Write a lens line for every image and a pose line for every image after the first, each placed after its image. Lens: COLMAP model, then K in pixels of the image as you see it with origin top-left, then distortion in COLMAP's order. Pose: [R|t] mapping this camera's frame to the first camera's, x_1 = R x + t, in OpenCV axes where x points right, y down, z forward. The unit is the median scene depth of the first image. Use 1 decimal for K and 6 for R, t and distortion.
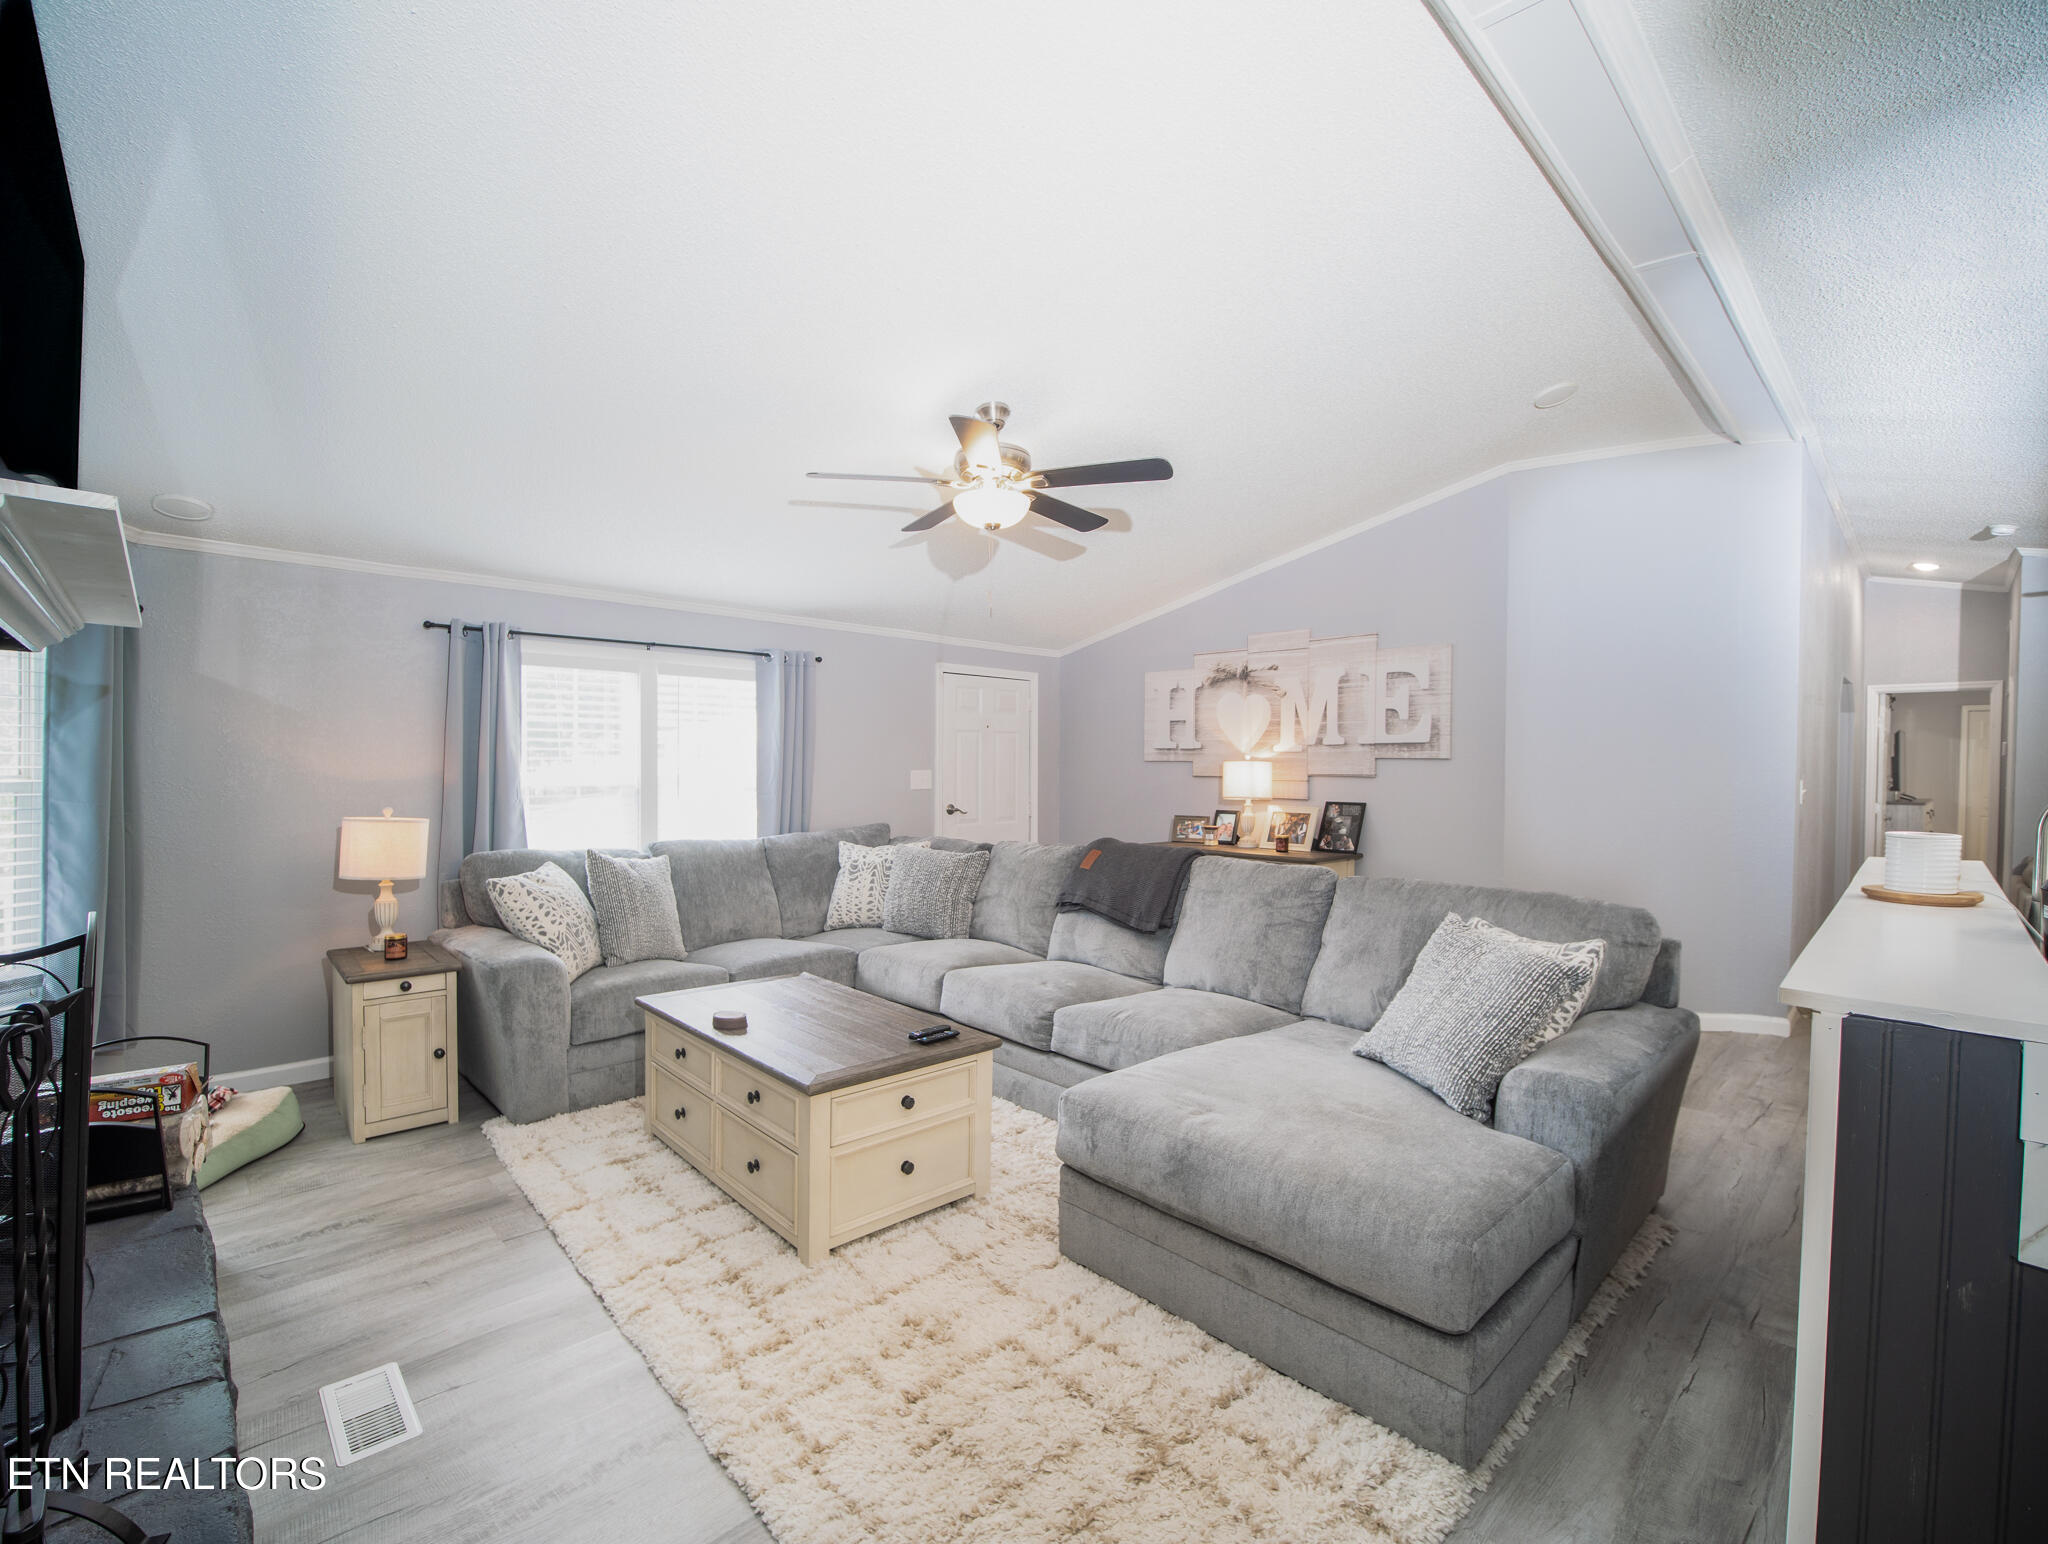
lens RADIAL K [[915.6, 0, 1024.0], [0, 915.6, 772.0], [0, 0, 1]] dist [-0.011933, -0.000913]
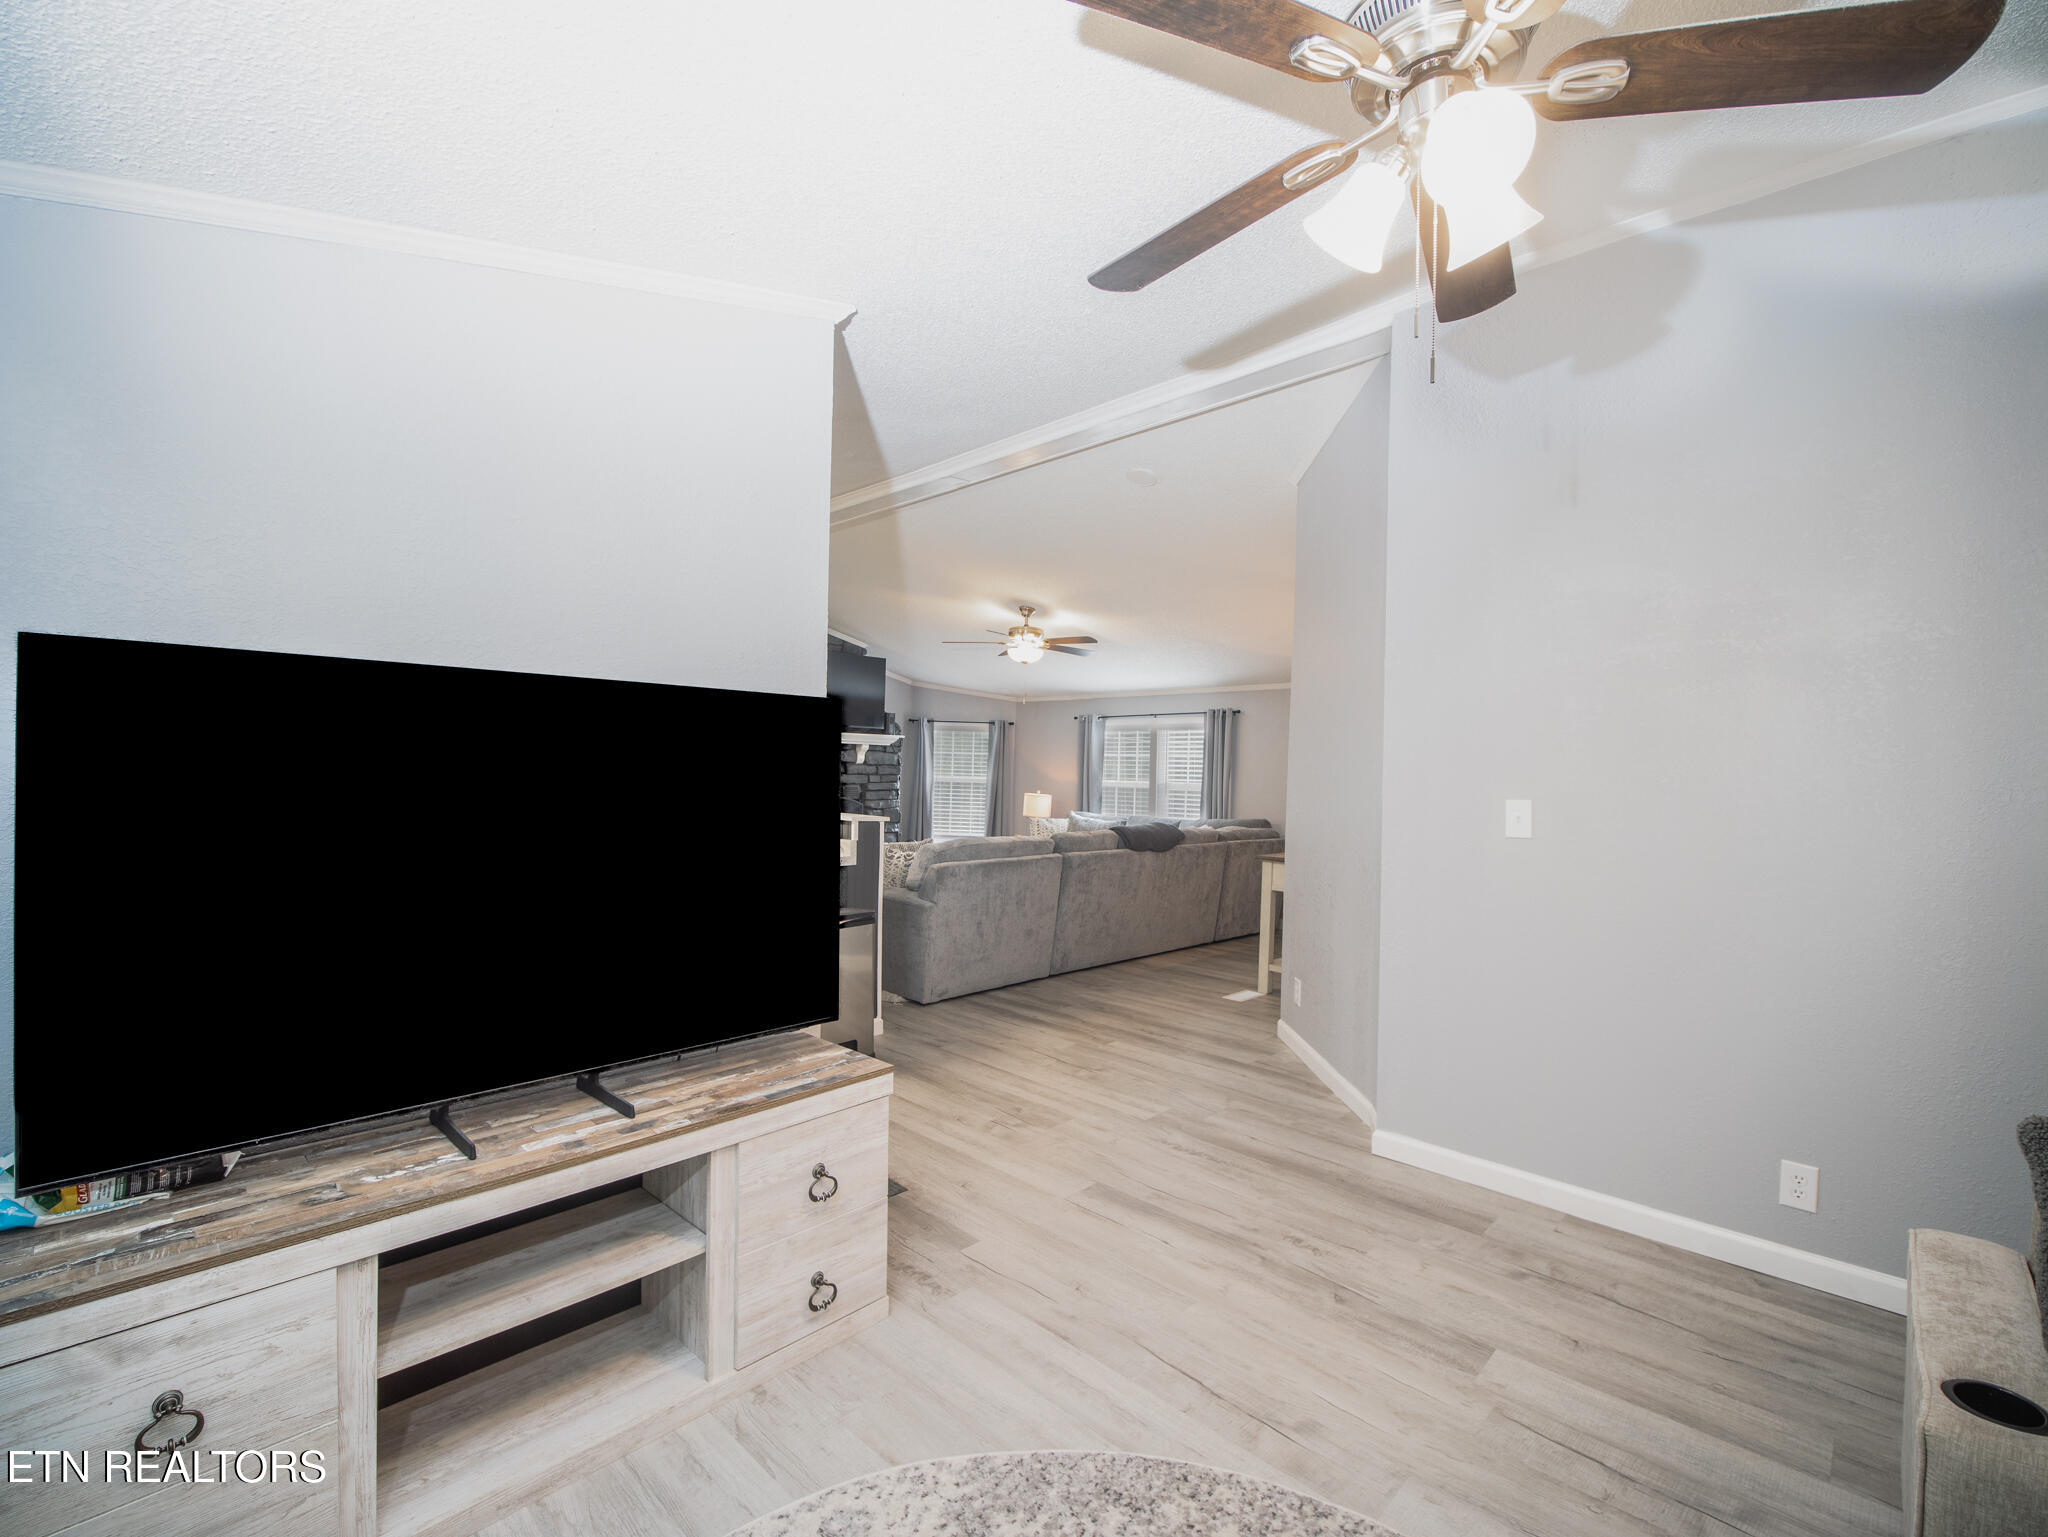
lens RADIAL K [[914.4, 0, 1018.0], [0, 914.4, 774.4], [0, 0, 1]] dist [-0.016946, -0.001490]
pose [[0.021647, -0.005272, -0.999752, 1.358717], [-0.032750, 0.999446, -0.005979, 0.006318], [0.999229, 0.032871, 0.021462, 0.606825]]
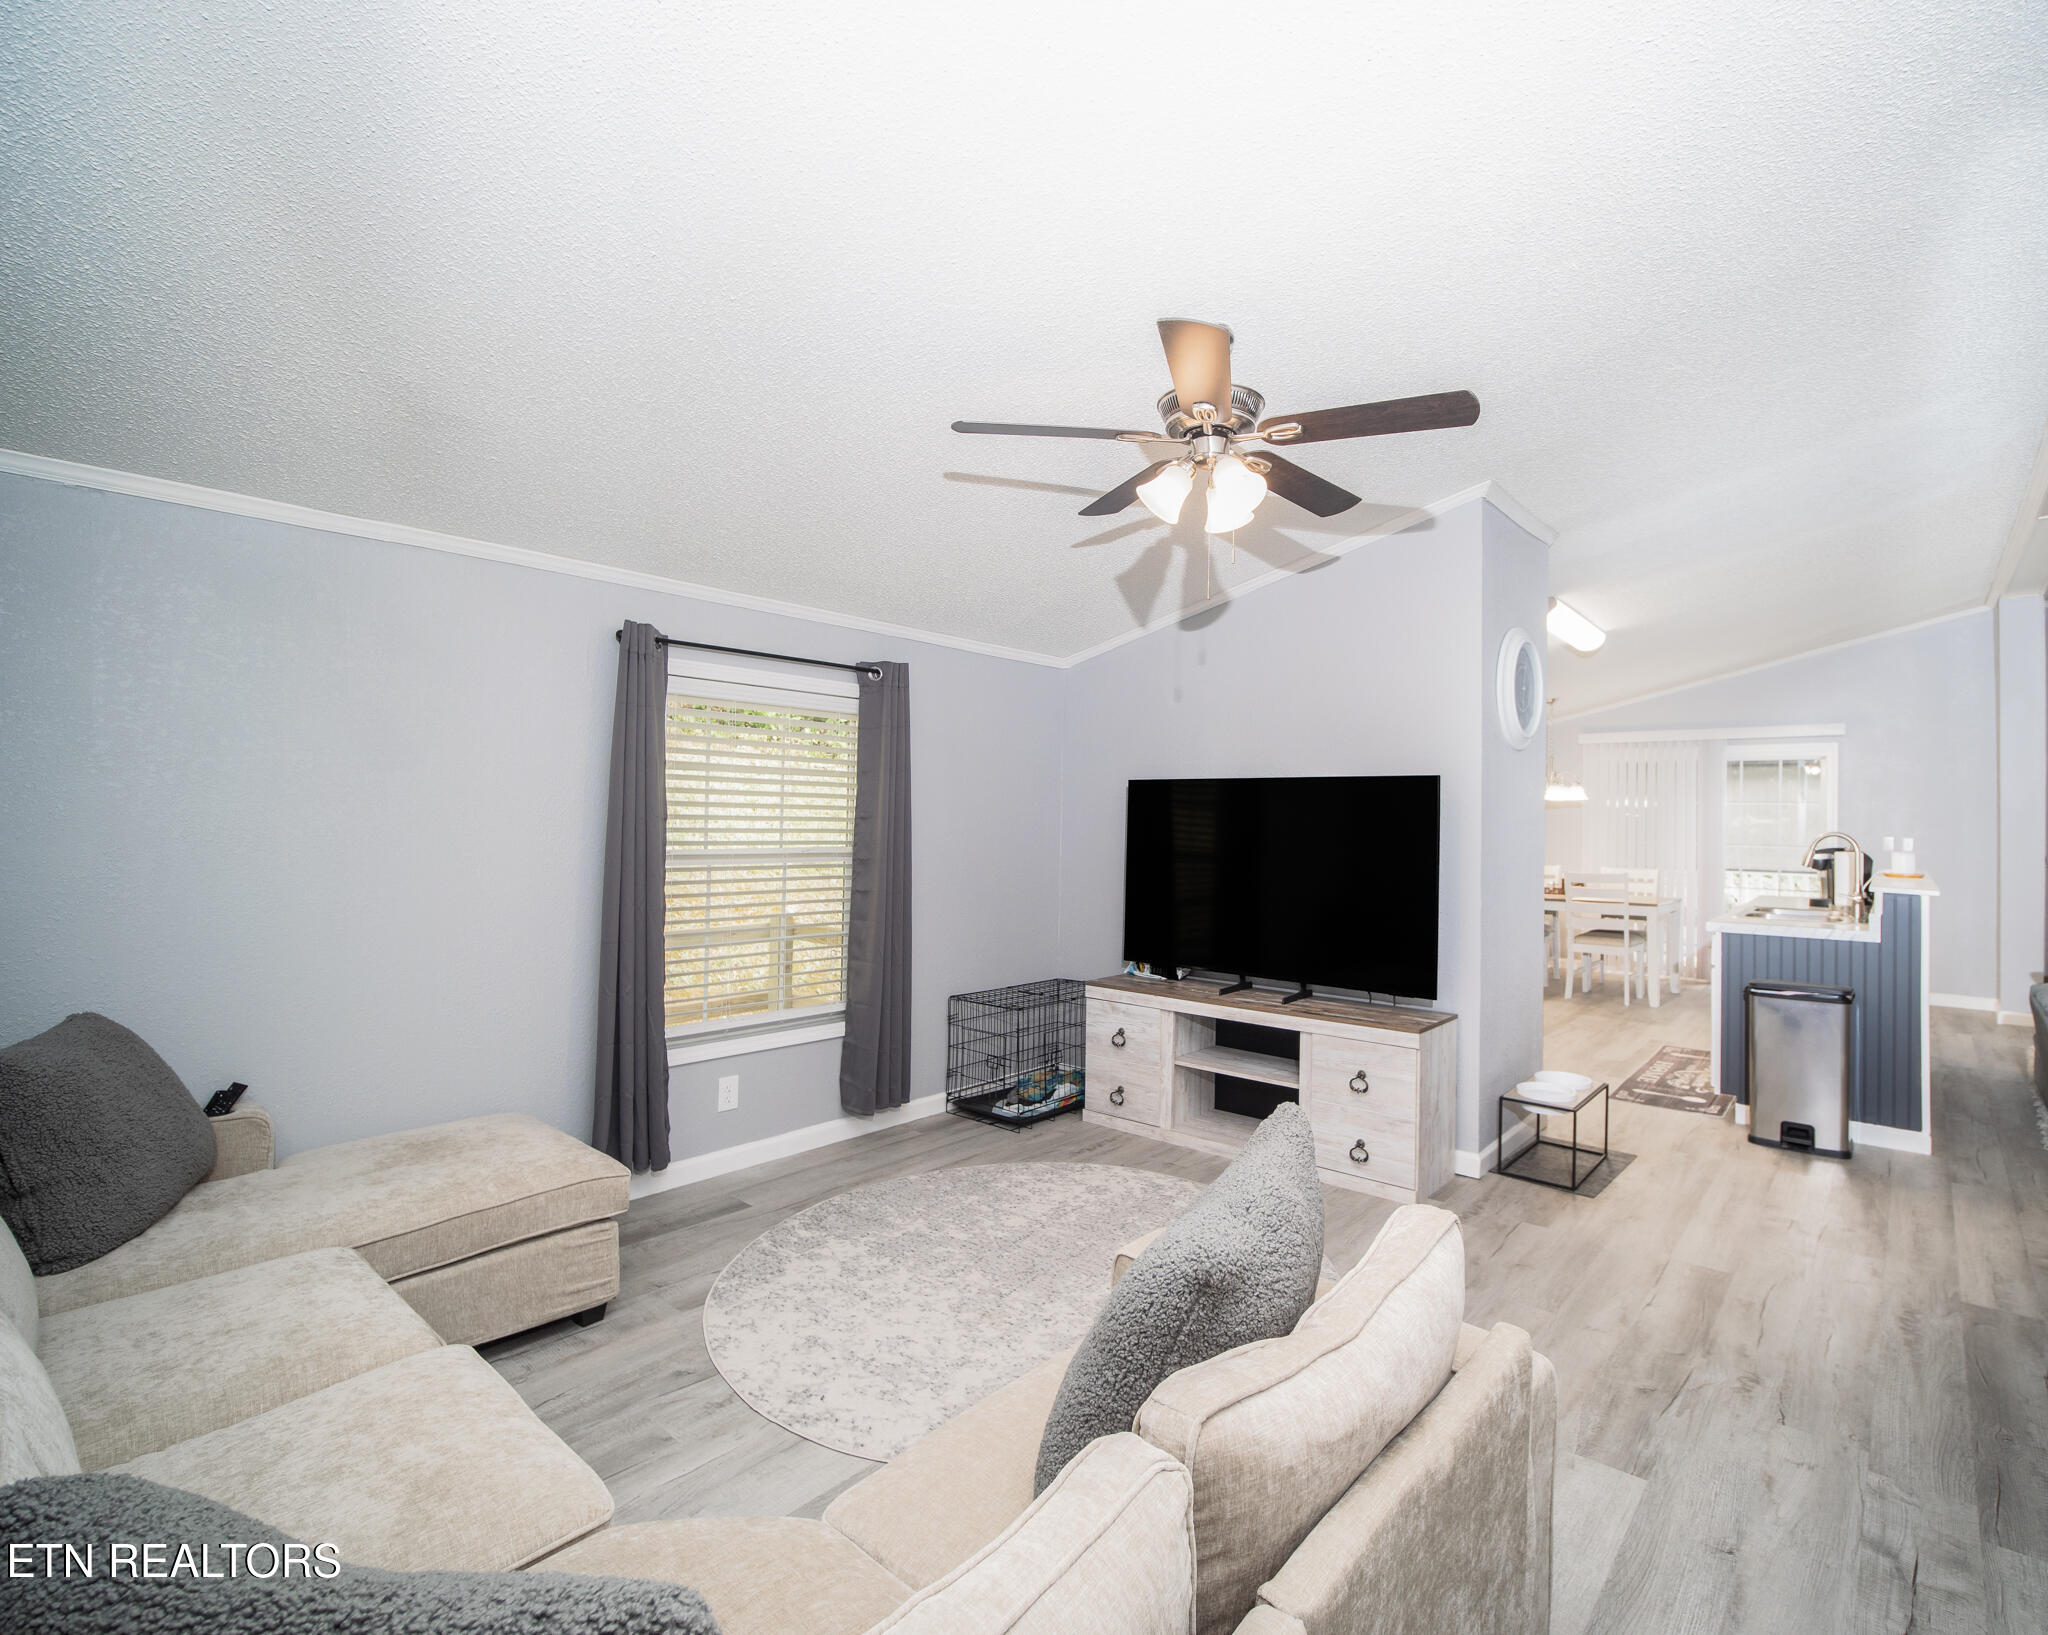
lens RADIAL K [[1000.4, 0, 1112.5], [0, 1000.4, 788.7], [0, 0, 1]] dist [-0.012225, -0.000757]
pose [[-0.993083, -0.031949, -0.112982, 1.212999], [-0.030369, 0.999416, -0.015679, -0.002093], [0.113416, -0.012140, -0.993473, 1.211999]]
